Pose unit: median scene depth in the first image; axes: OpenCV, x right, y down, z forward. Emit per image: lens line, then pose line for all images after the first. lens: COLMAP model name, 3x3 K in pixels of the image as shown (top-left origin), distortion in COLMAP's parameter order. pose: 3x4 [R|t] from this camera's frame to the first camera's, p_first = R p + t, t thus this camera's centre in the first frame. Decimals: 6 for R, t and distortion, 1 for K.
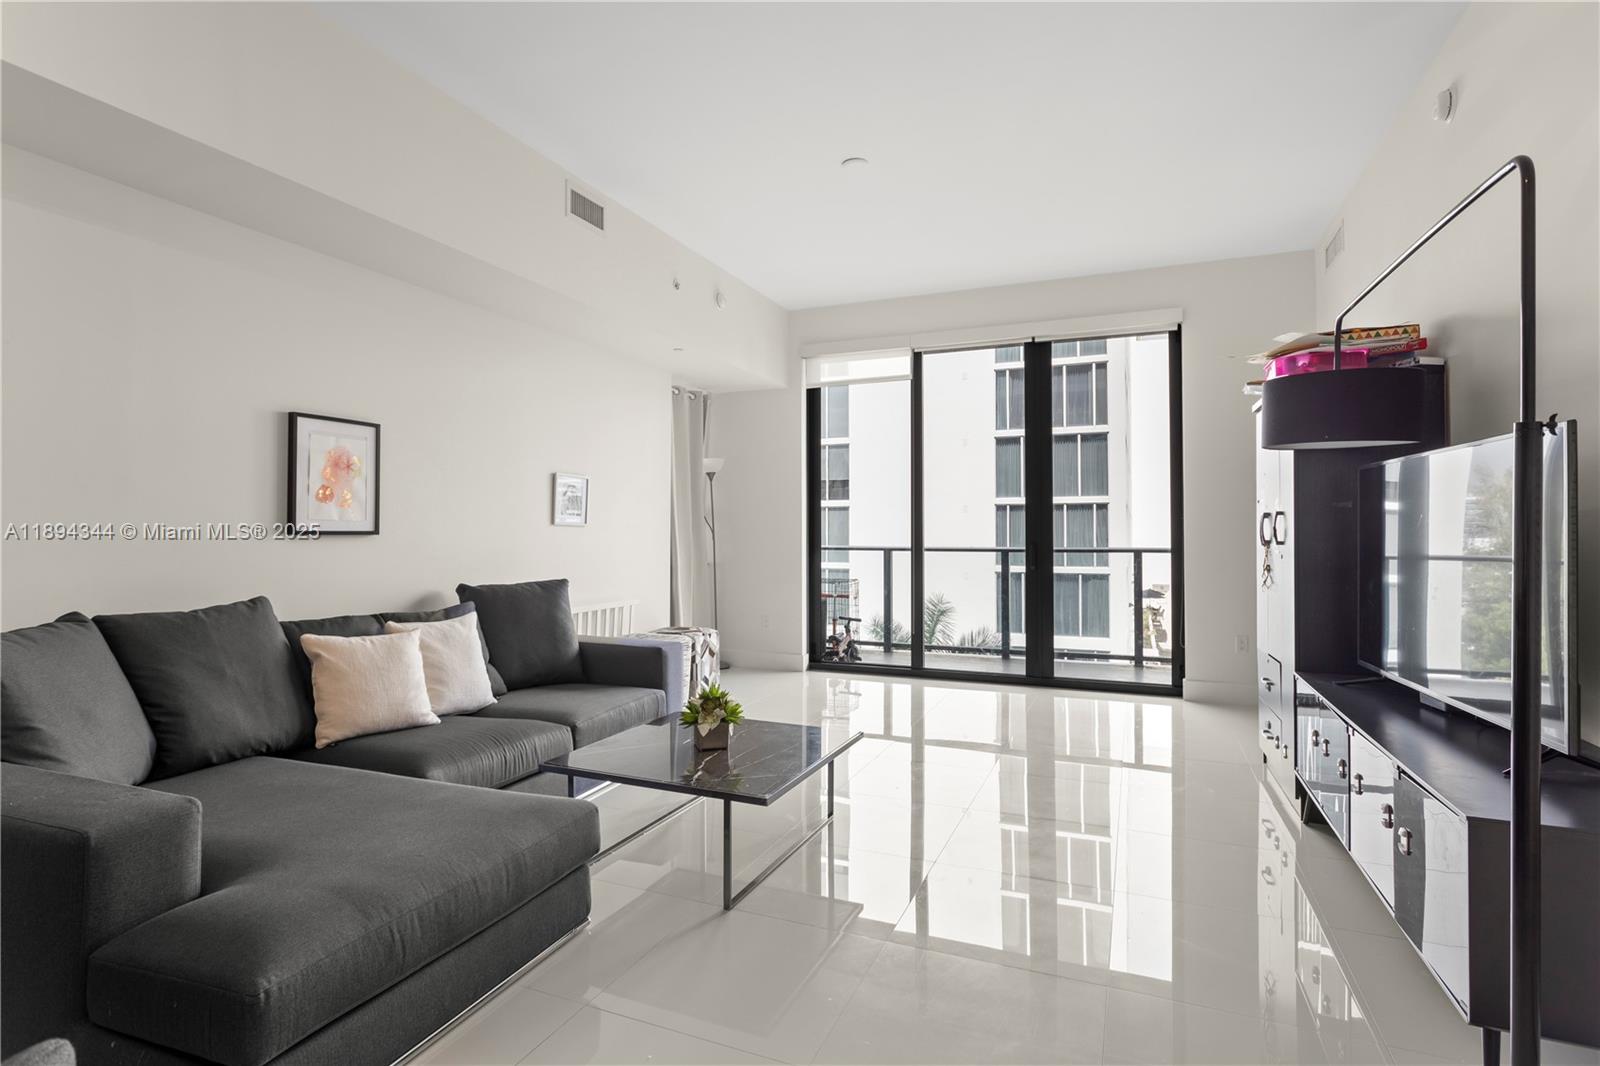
lens RADIAL K [[785.8, 0, 796.4], [0, 785.8, 525.8], [0, 0, 1]] dist [-0.000482, 0.000037]
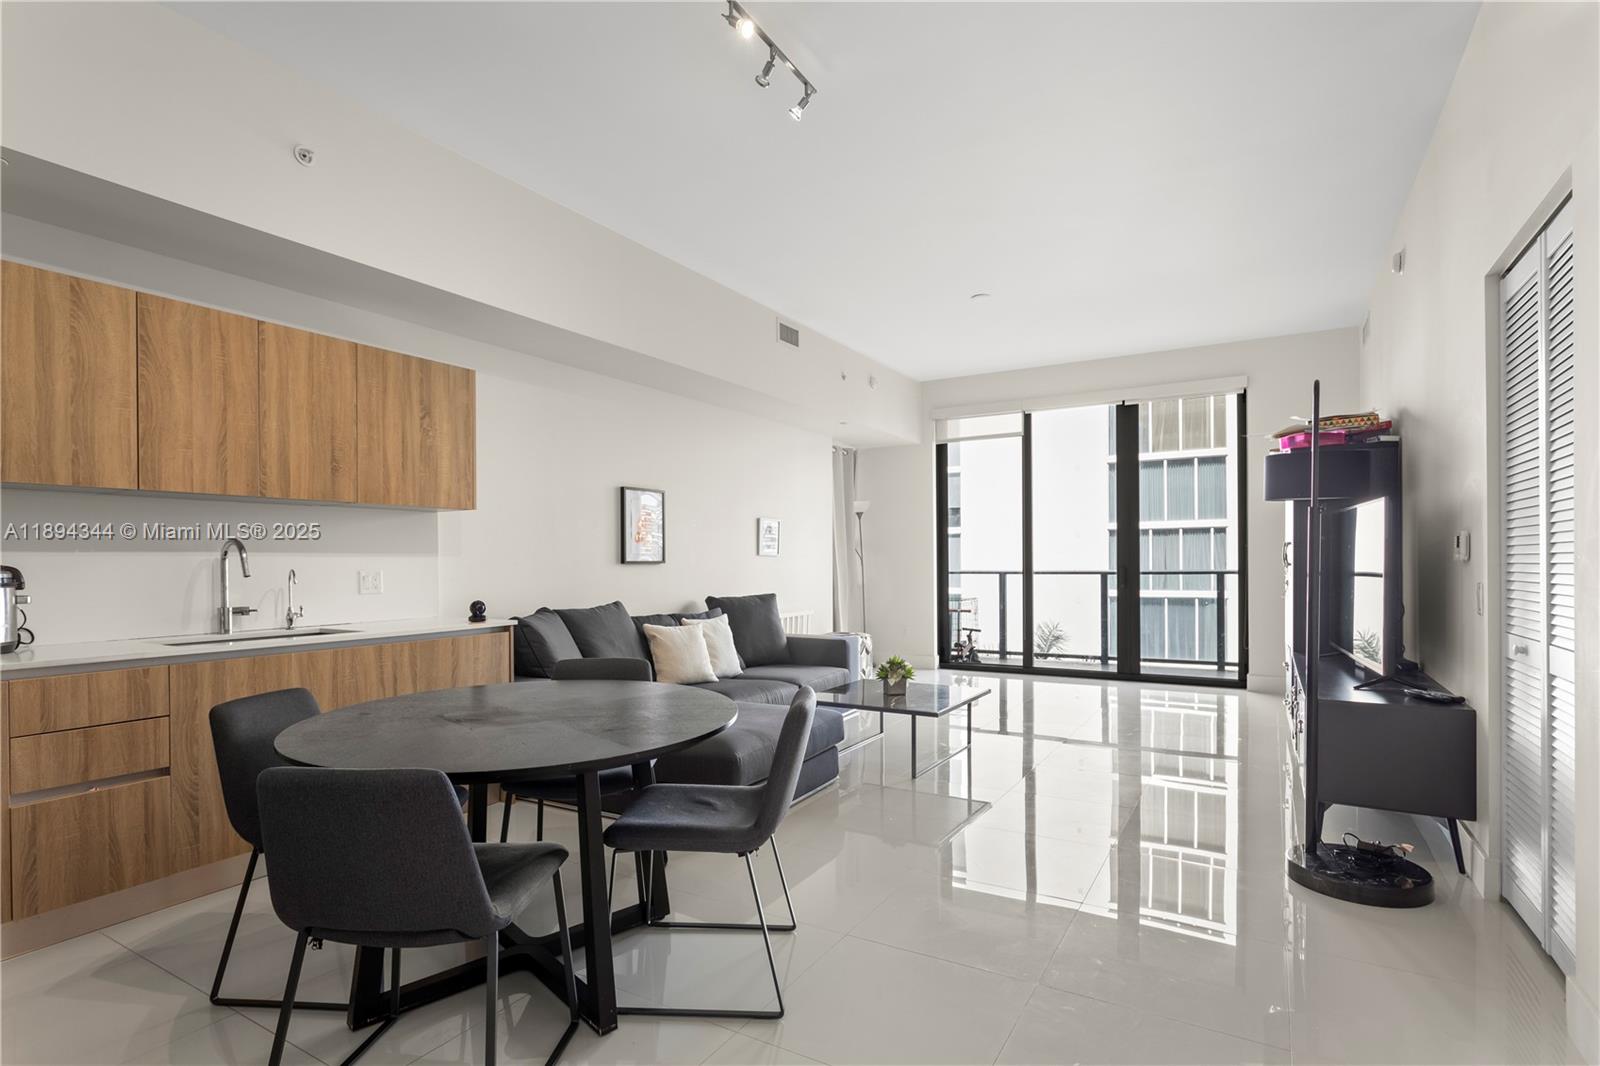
lens RADIAL K [[782.7, 0, 804.6], [0, 782.7, 572.4], [0, 0, 1]] dist [0.000066, 0.000244]
pose [[0.991893, -0.005992, -0.126934, -0.043875], [0.009276, 0.999637, 0.025294, -0.004570], [0.126736, -0.026266, 0.991589, -0.304835]]
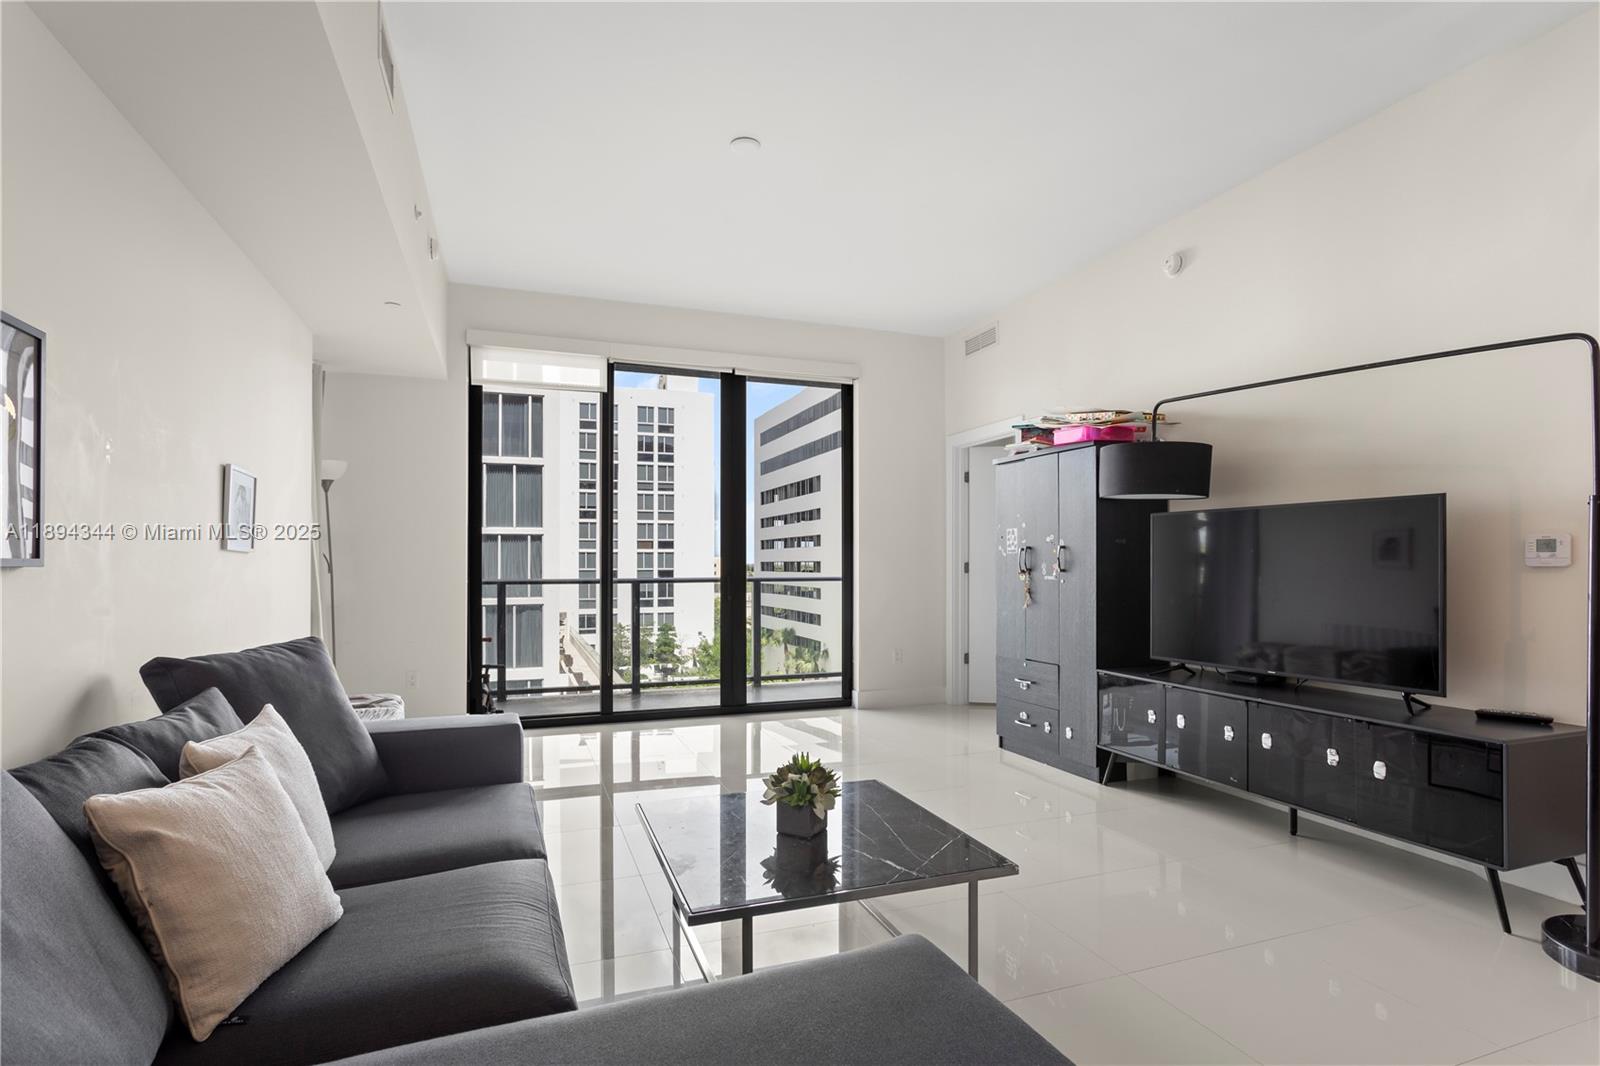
lens RADIAL K [[777.8, 0, 796.0], [0, 777.8, 560.2], [0, 0, 1]] dist [0.000505, 0.000267]
pose [[0.729058, 0.001645, 0.684450, -0.332537], [-0.004428, 0.999988, 0.002313, 0.002257], [-0.684438, -0.004716, 0.729056, 0.220406]]
